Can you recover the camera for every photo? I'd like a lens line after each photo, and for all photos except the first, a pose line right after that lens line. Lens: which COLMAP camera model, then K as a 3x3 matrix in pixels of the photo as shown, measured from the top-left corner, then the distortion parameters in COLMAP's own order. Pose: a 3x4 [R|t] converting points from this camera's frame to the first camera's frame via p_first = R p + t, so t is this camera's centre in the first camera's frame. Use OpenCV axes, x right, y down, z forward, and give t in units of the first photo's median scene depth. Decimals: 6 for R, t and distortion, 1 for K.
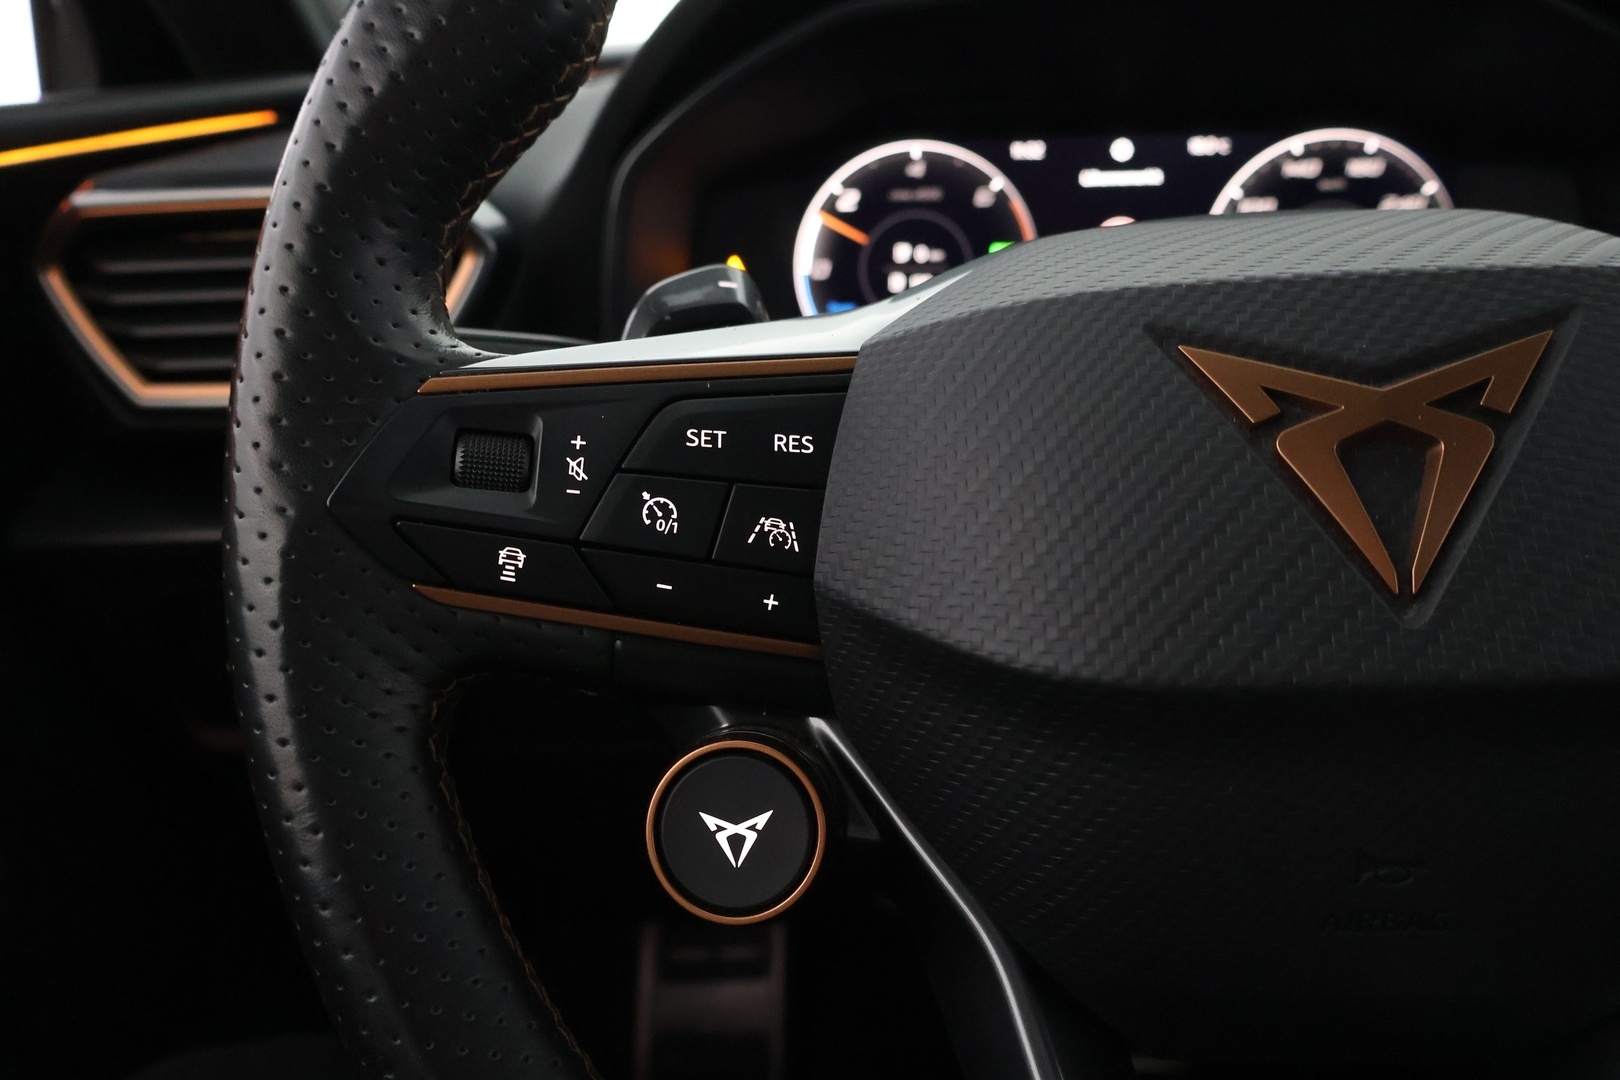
lens RADIAL K [[1326.1, 0, 810.0], [0, 1326.1, 540.0], [0, 0, 1]] dist [-0.014364, -0.008492]
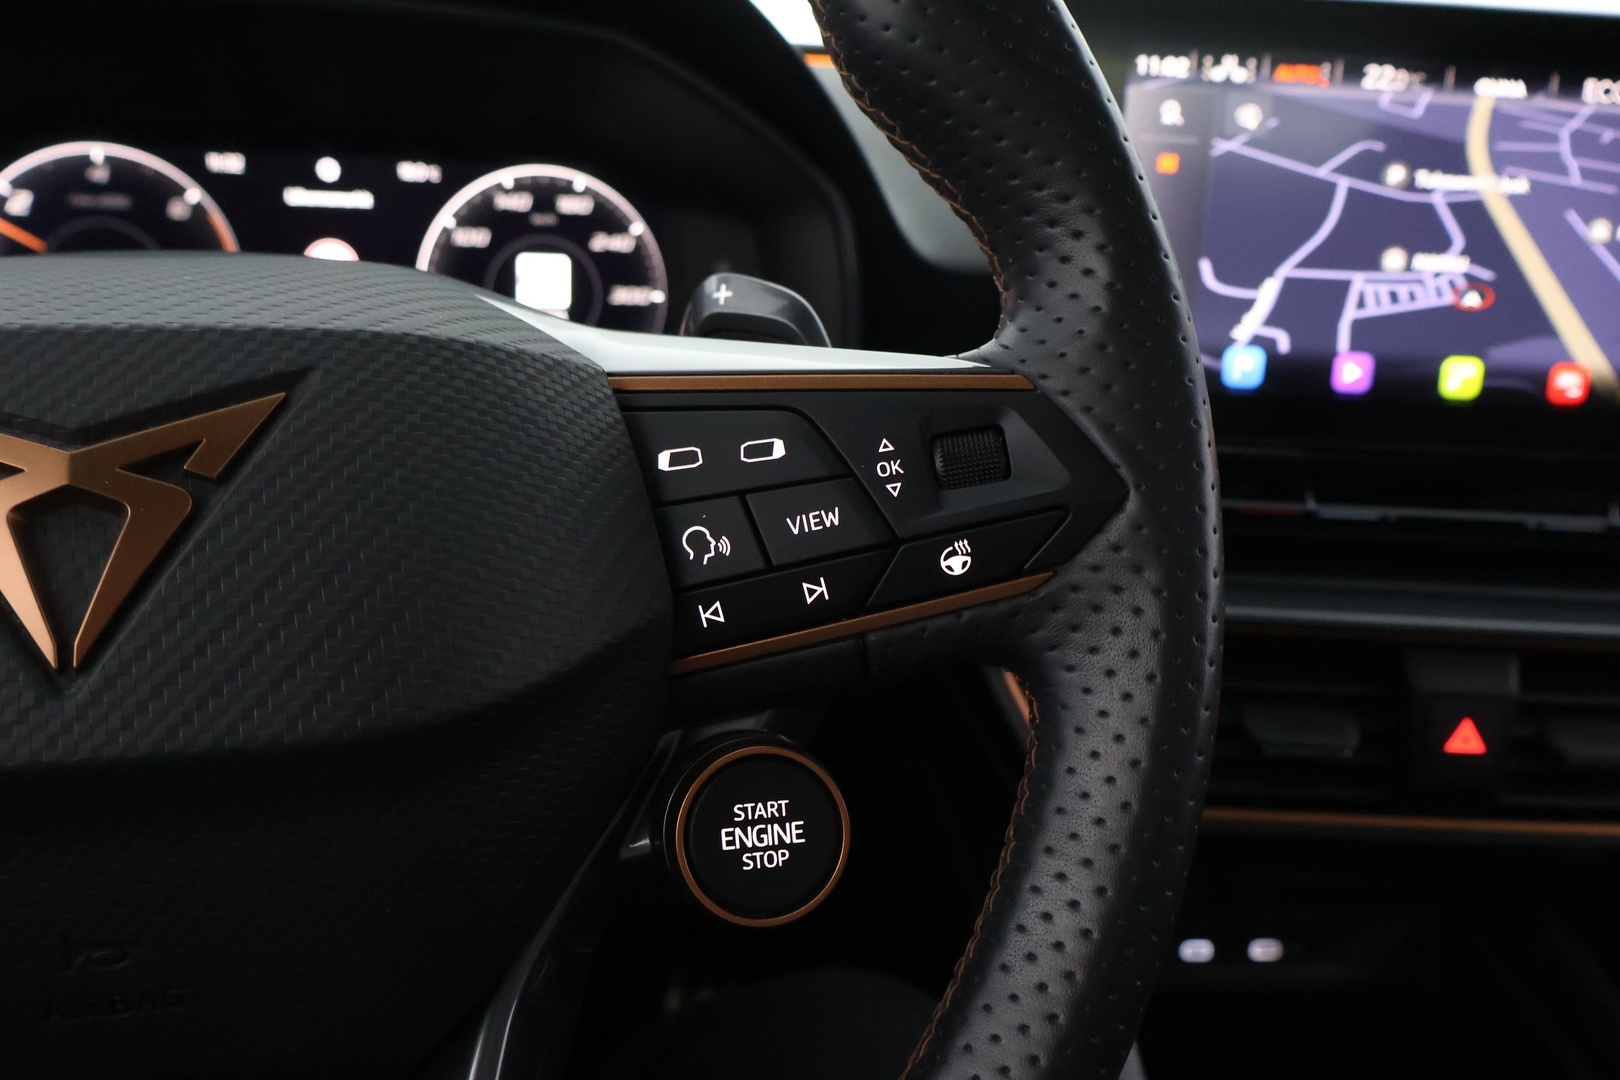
lens RADIAL K [[1332.6, 0, 810.0], [0, 1332.6, 540.0], [0, 0, 1]] dist [0.003594, -0.006588]
pose [[0.946340, -0.012219, 0.322940, 0.253883], [0.014041, 0.999896, -0.003313, -0.016007], [-0.322866, 0.007669, 0.946413, -0.034953]]
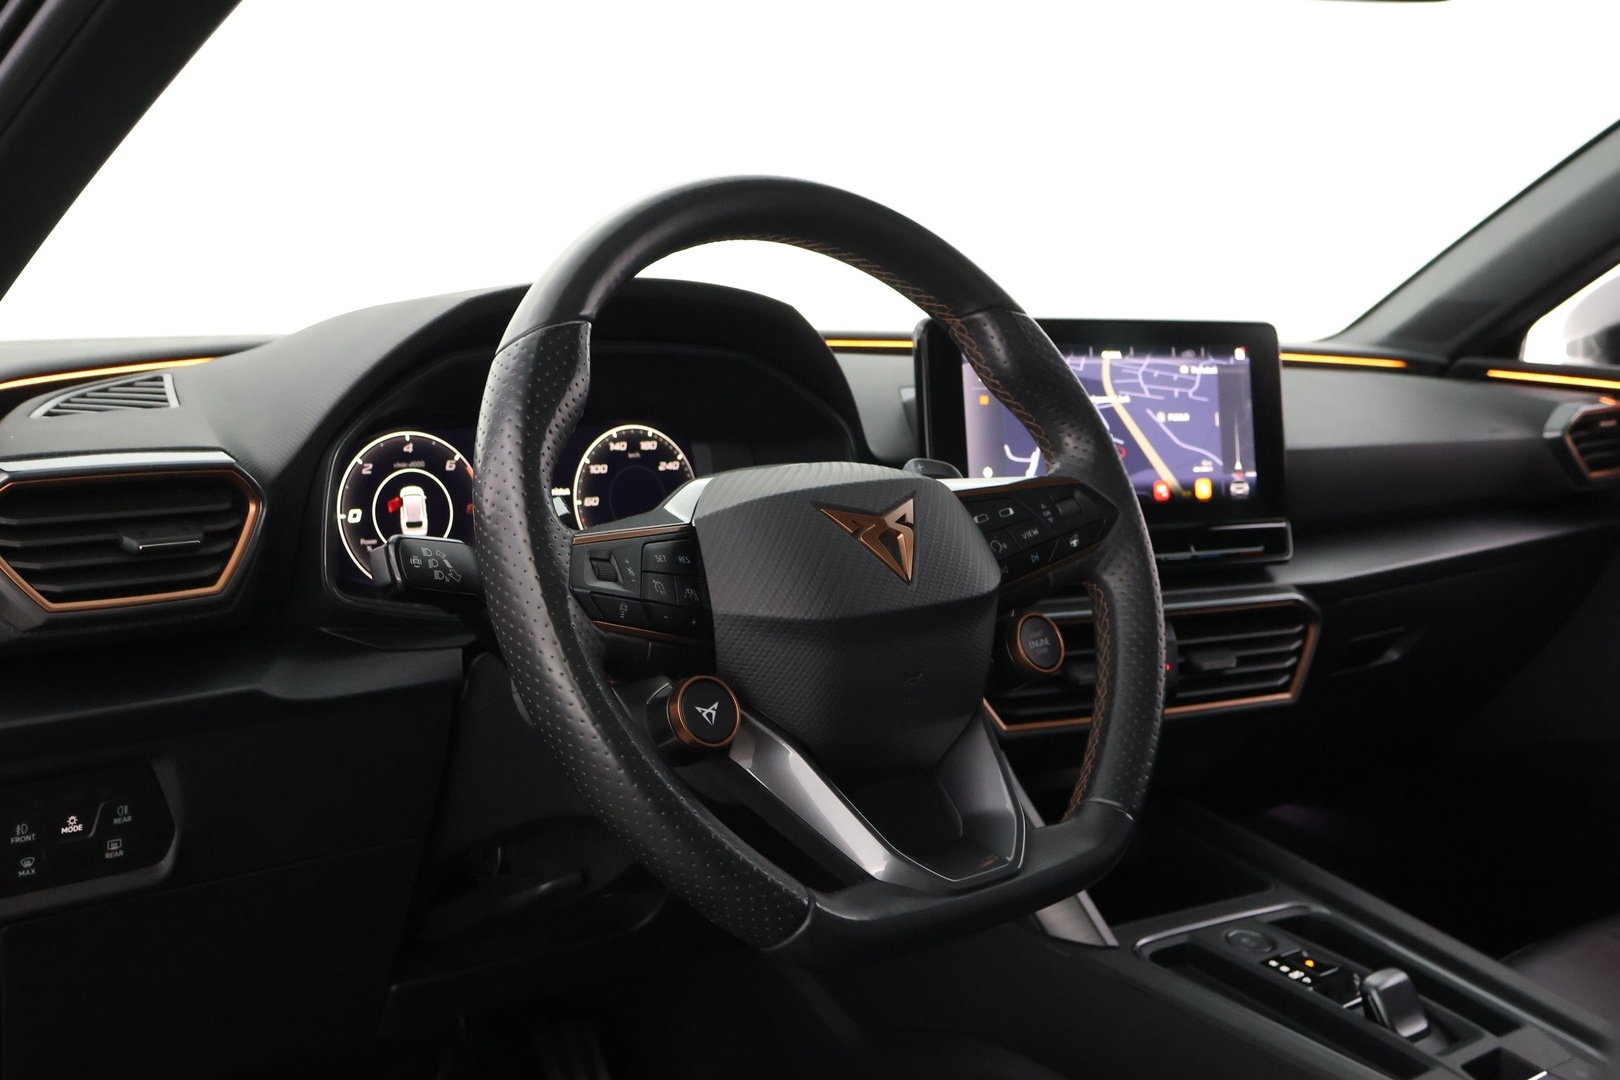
lens RADIAL K [[1849.6, 0, 810.0], [0, 1849.6, 540.0], [0, 0, 1]] dist [0.008160, 0.001932]
pose [[0.695485, -0.040468, 0.717400, -1.145085], [0.196575, 0.971040, -0.135794, 0.200701], [-0.691129, 0.235466, 0.683298, -0.742936]]
